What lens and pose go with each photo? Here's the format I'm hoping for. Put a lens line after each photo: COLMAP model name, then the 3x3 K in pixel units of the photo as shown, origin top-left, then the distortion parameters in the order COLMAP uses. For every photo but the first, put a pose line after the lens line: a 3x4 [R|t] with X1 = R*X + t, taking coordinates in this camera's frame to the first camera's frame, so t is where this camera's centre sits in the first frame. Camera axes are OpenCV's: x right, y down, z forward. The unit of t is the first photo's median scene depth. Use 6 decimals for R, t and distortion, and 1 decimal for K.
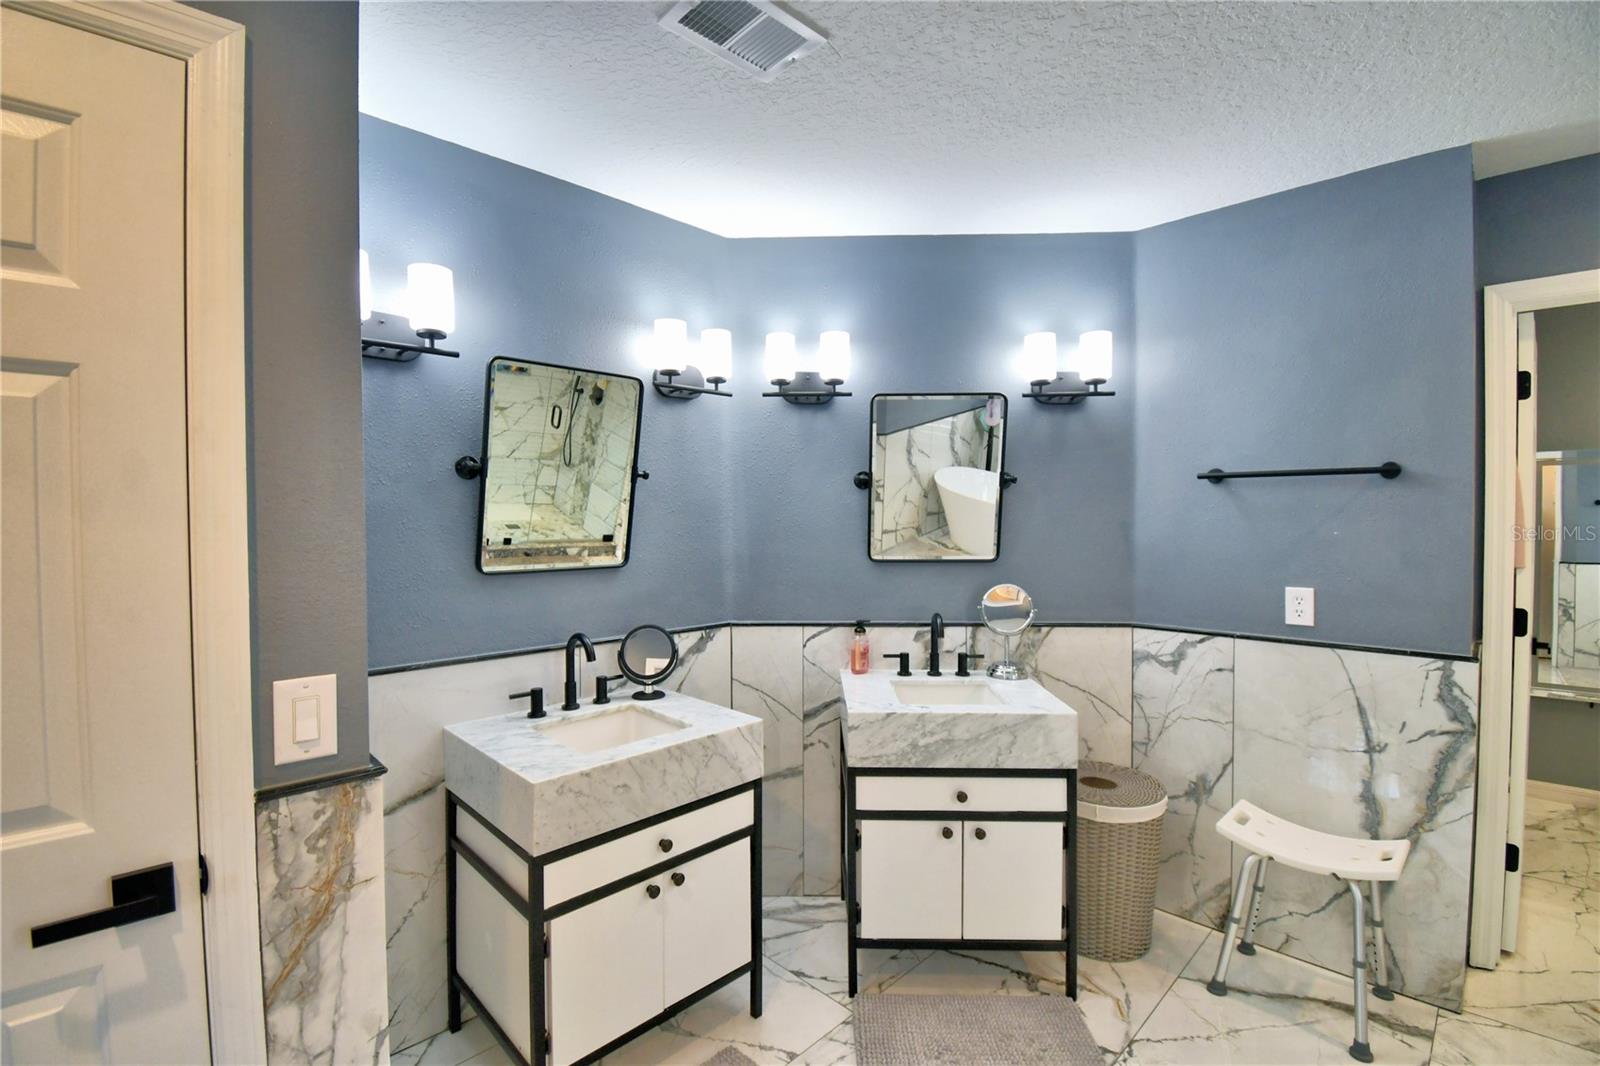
lens RADIAL K [[704.5, 0, 789.6], [0, 704.5, 536.6], [0, 0, 1]] dist [0.007558, -0.017069]
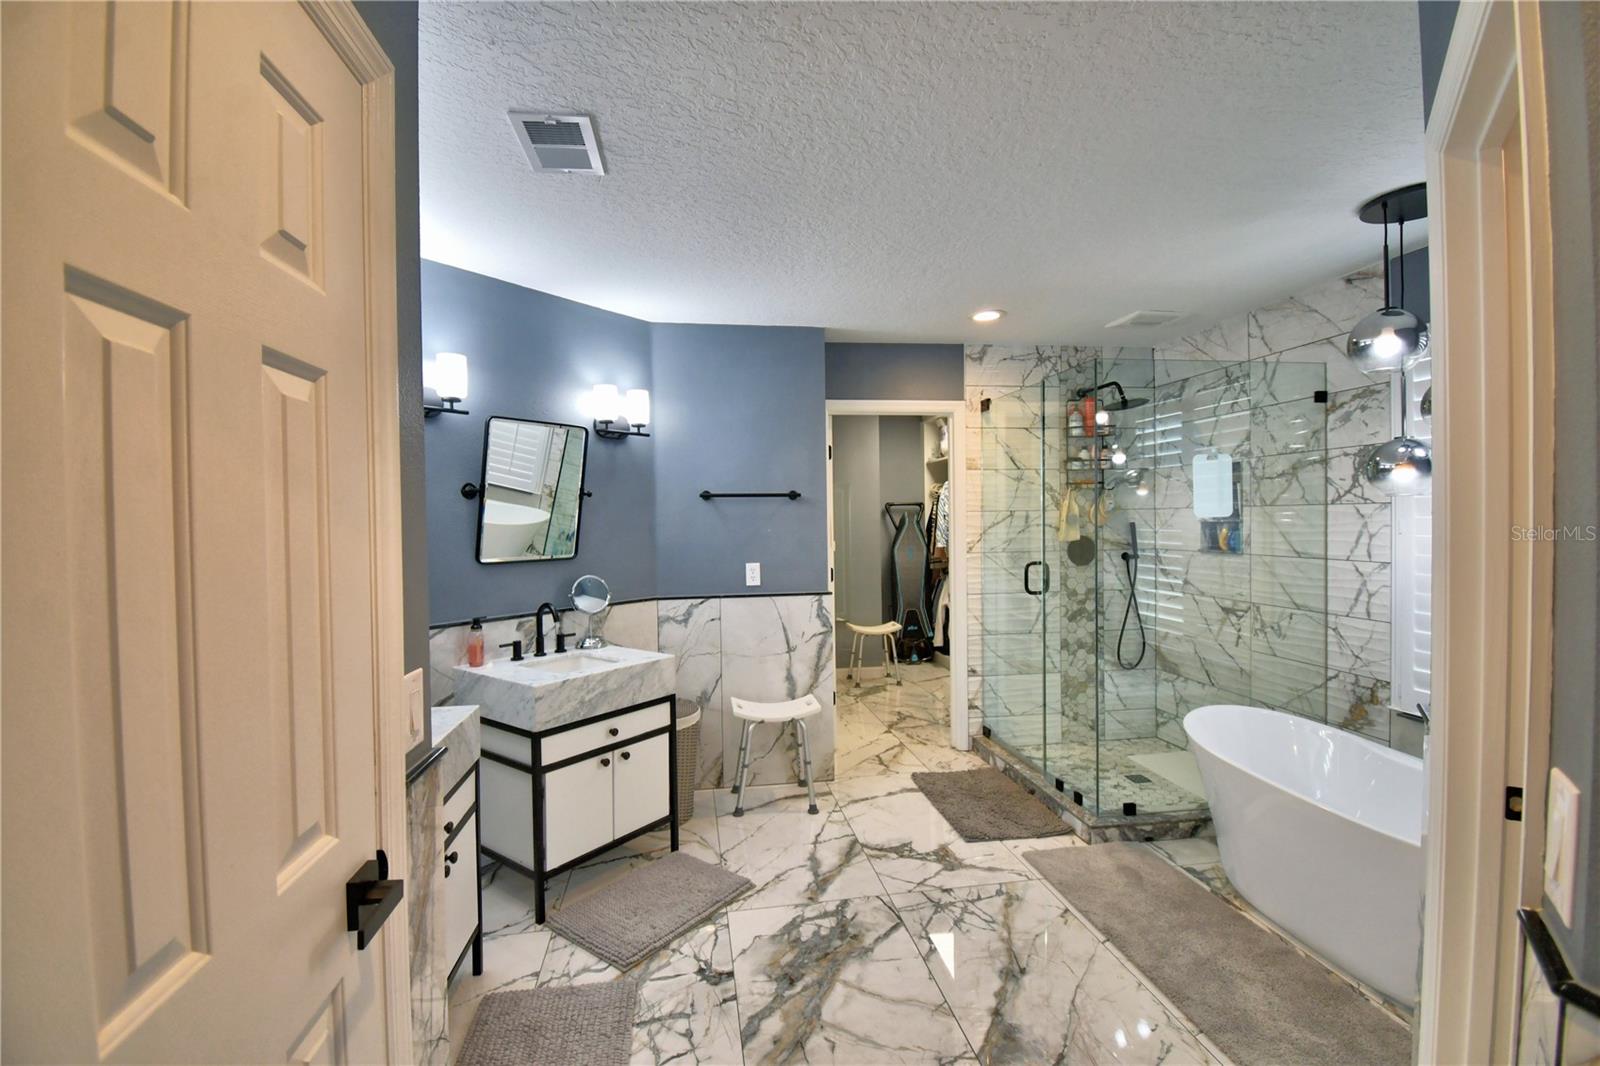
lens RADIAL K [[704.5, 0, 788.4], [0, 704.5, 534.6], [0, 0, 1]] dist [0.007558, -0.017069]
pose [[0.586742, -0.023964, 0.809419, -0.628484], [0.032386, 0.999457, 0.006115, -0.003723], [-0.809126, 0.022626, 0.587199, -0.063282]]
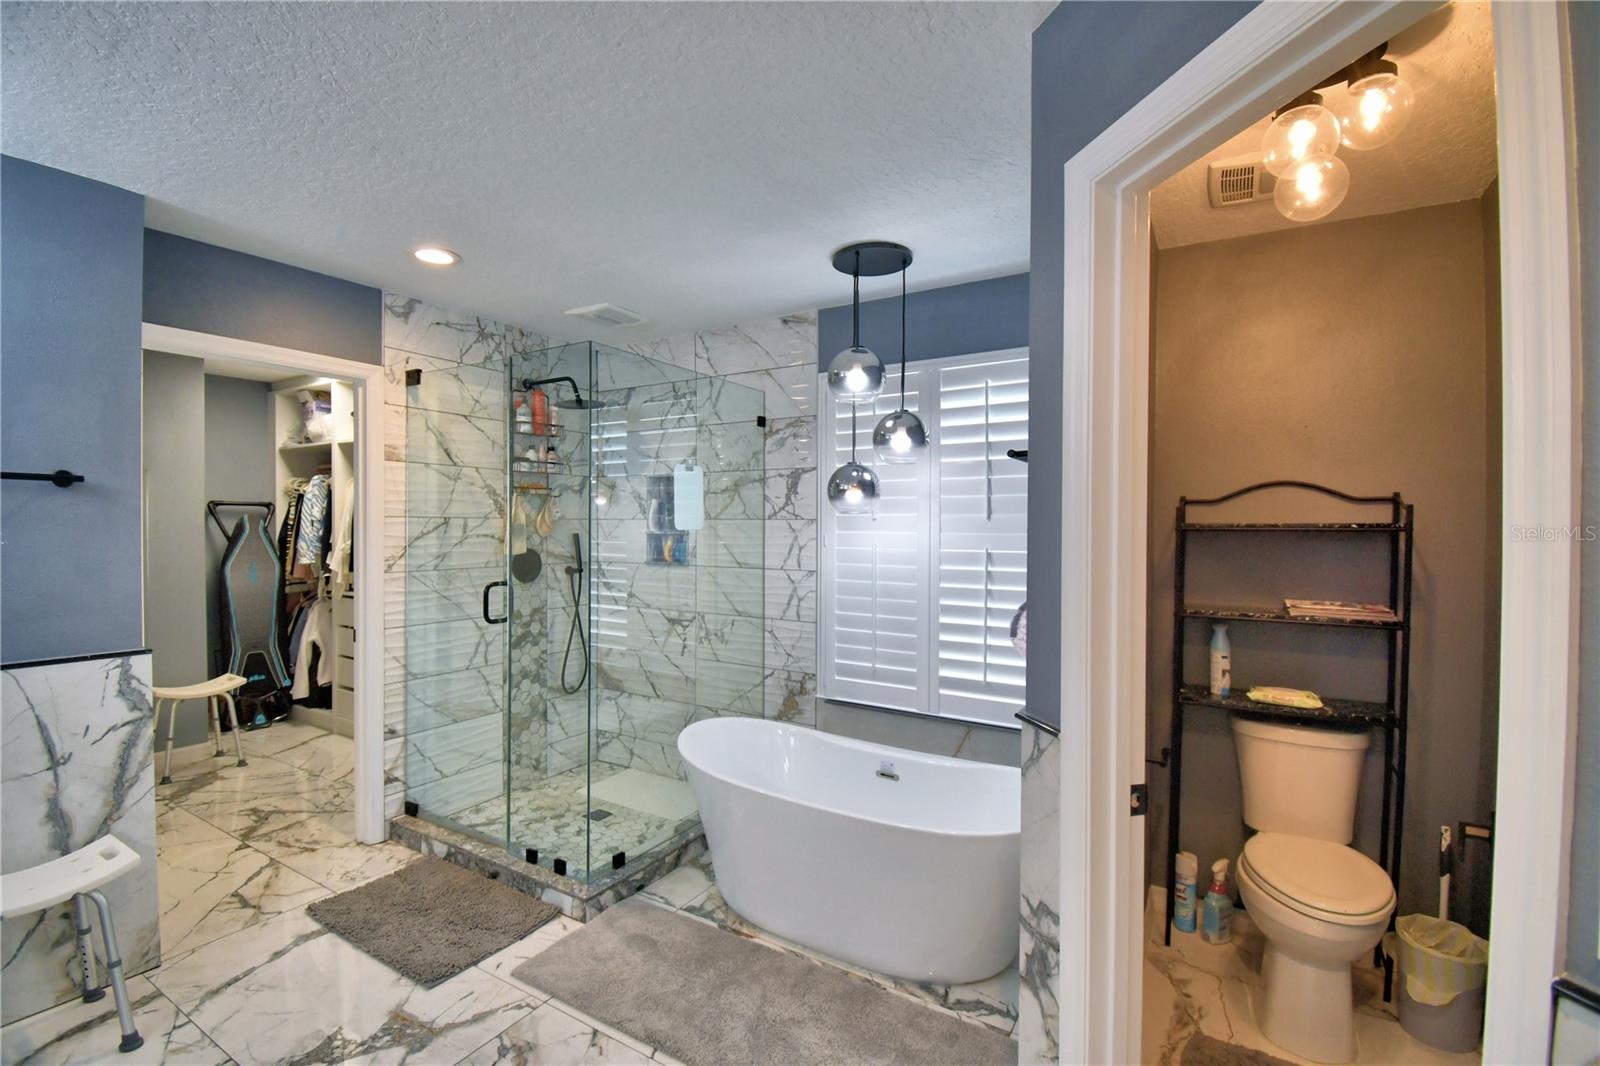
lens RADIAL K [[704.5, 0, 802.5], [0, 704.5, 531.8], [0, 0, 1]] dist [0.007558, -0.017069]
pose [[-0.252945, -0.008122, 0.967447, -0.356331], [0.017696, 0.999759, 0.013020, -0.012815], [-0.967319, 0.020413, -0.252740, 0.234717]]
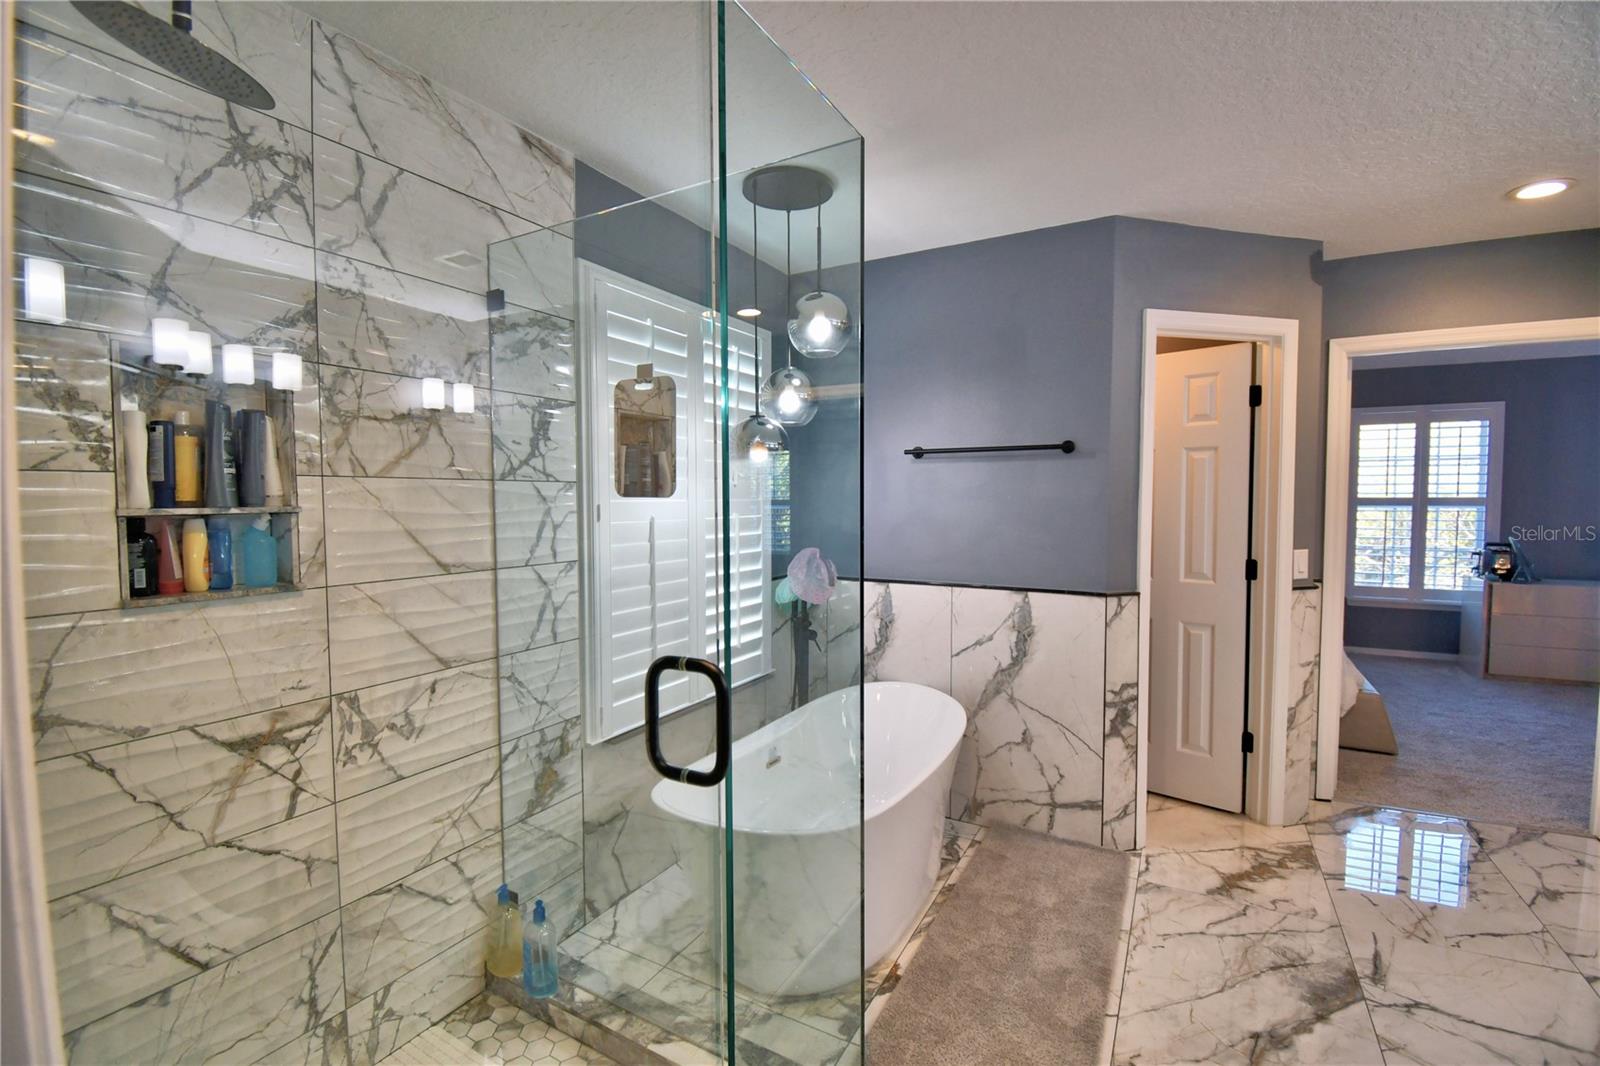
lens RADIAL K [[704.5, 0, 794.7], [0, 704.5, 532.7], [0, 0, 1]] dist [0.007558, -0.017069]
pose [[-0.958559, 0.019668, -0.284214, 1.233414], [-0.001350, 0.997290, 0.073565, -0.022265], [0.284891, 0.070900, -0.955934, 0.928026]]
